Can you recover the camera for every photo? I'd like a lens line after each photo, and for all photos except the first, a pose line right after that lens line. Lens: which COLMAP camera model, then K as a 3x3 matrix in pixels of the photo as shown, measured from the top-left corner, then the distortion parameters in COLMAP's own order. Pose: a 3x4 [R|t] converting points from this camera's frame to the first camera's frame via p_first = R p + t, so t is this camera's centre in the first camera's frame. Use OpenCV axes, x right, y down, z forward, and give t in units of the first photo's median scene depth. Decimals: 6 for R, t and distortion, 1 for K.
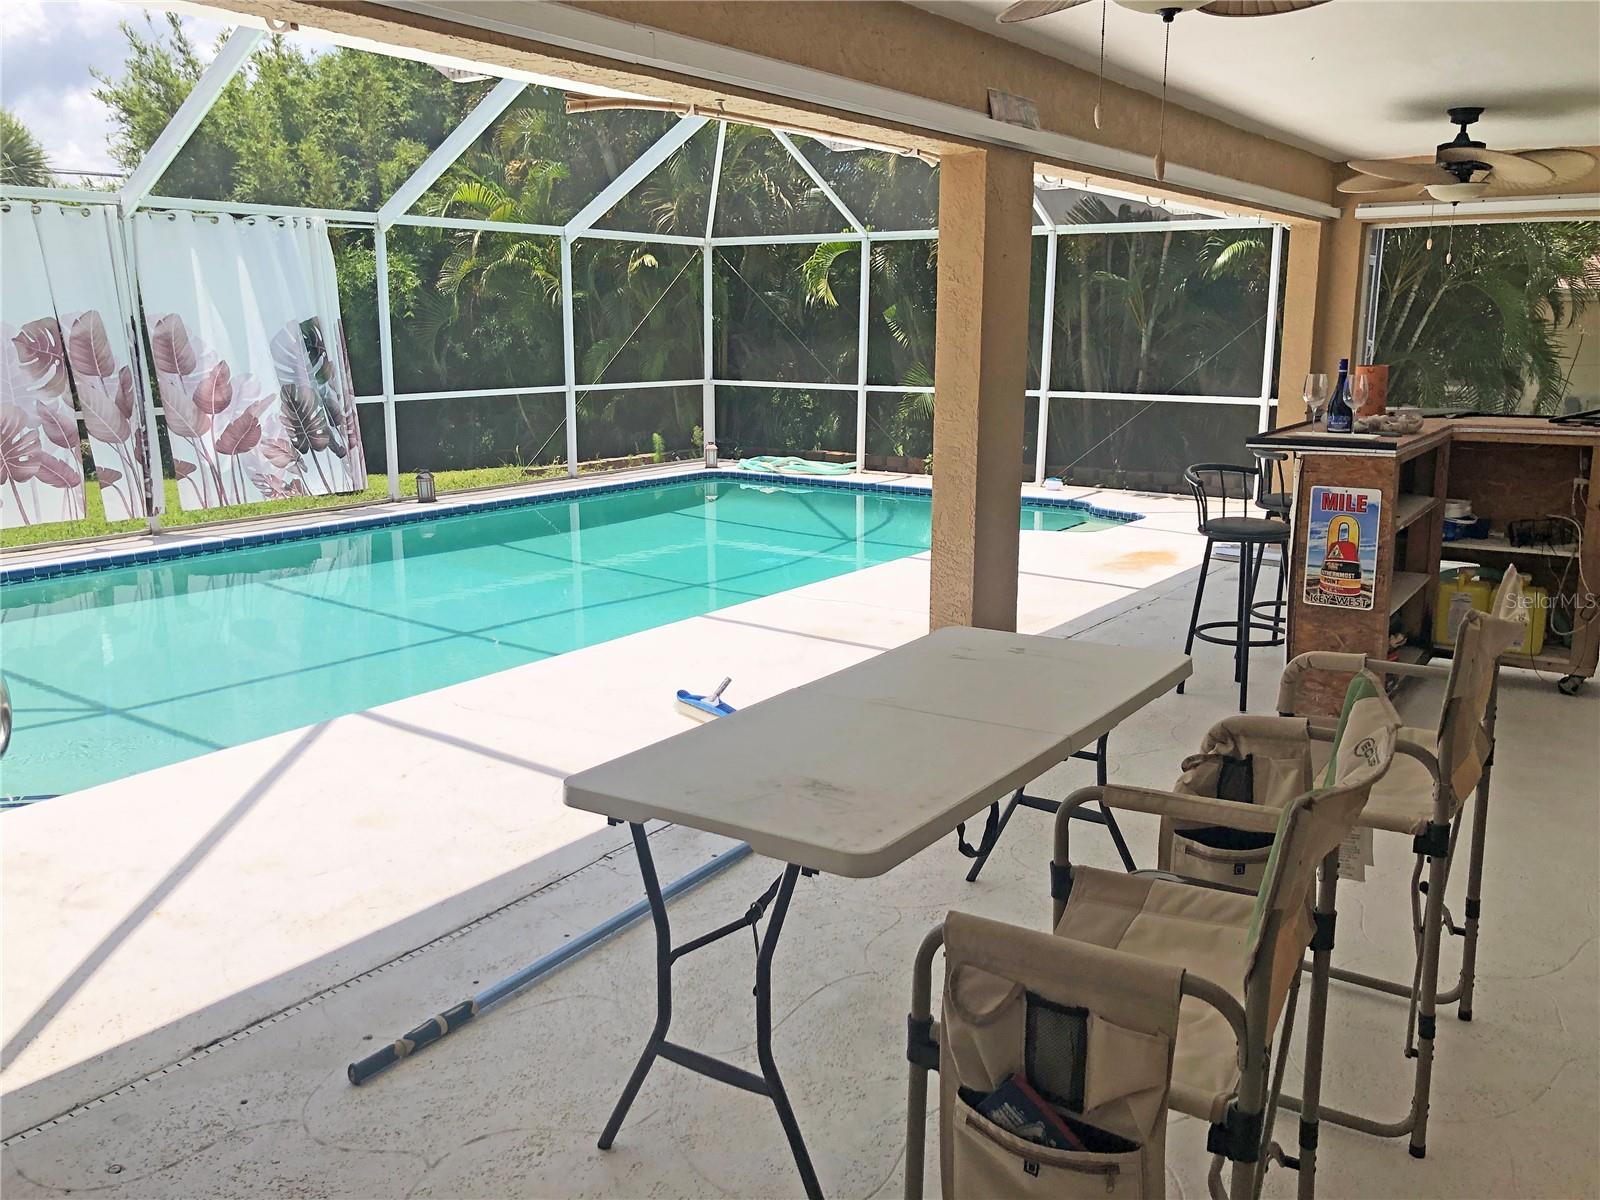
lens RADIAL K [[1320.9, 0, 802.8], [0, 1320.9, 592.3], [0, 0, 1]] dist [0.011272, 0.000199]
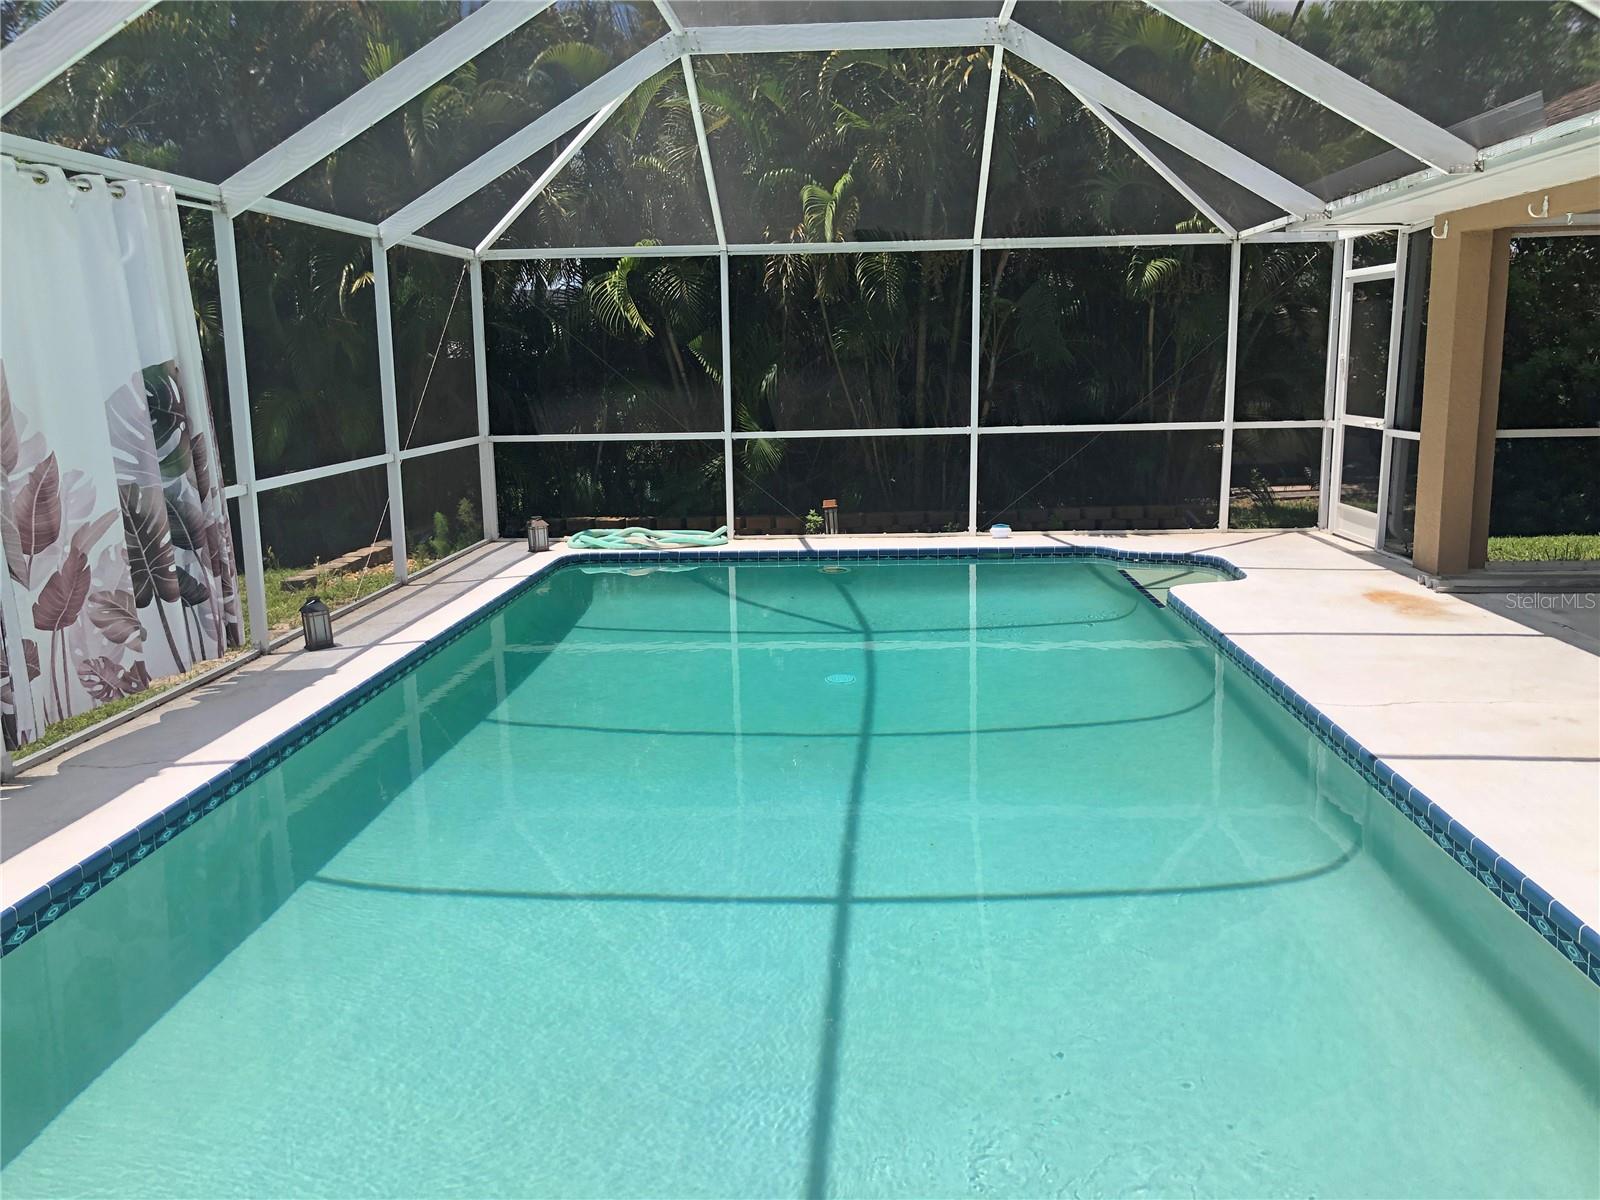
lens RADIAL K [[1320.9, 0, 795.5], [0, 1320.9, 589.5], [0, 0, 1]] dist [0.011272, 0.000199]
pose [[0.852153, -0.112996, 0.510947, -0.344608], [0.130822, 0.991405, 0.001066, -0.056155], [-0.506676, 0.065935, 0.859612, 0.287155]]
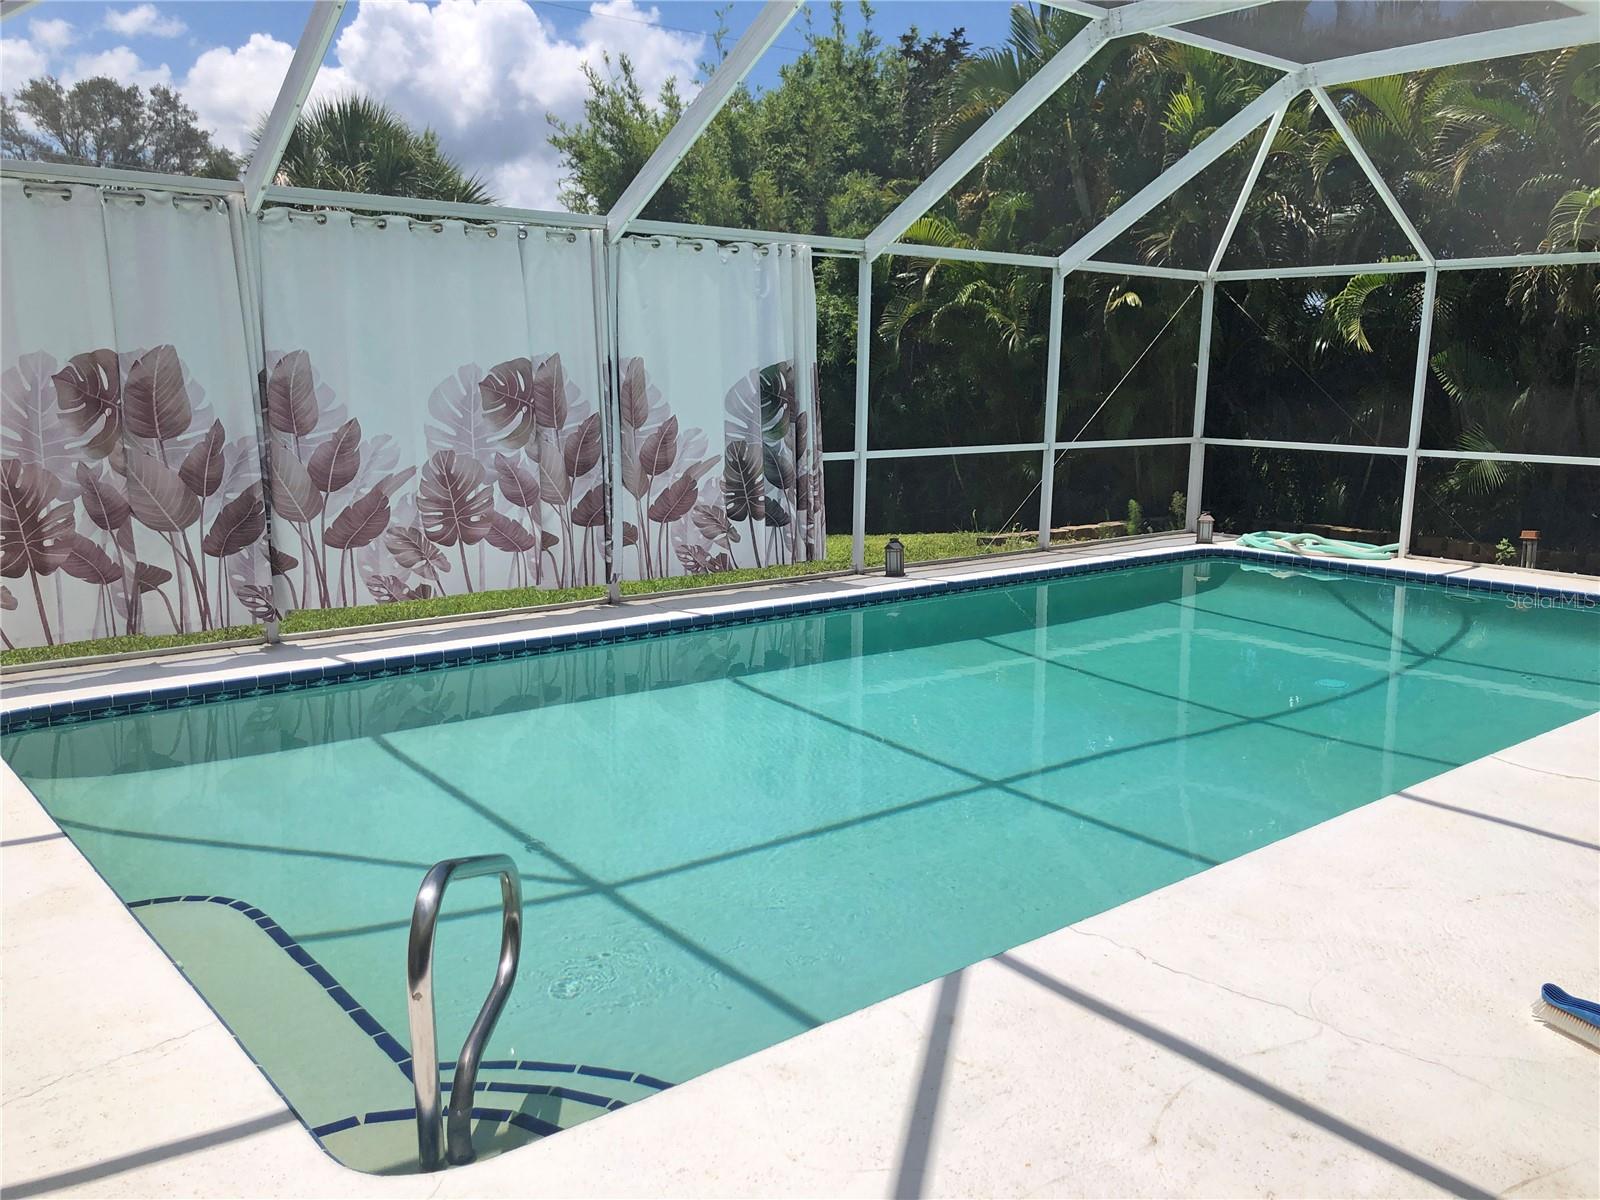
lens RADIAL K [[1320.9, 0, 812.1], [0, 1320.9, 632.6], [0, 0, 1]] dist [0.011272, 0.000199]
pose [[0.966232, 0.056656, -0.251367, -0.098642], [-0.059086, 0.998251, -0.002127, -0.021934], [0.250807, 0.016907, 0.967890, 0.128849]]
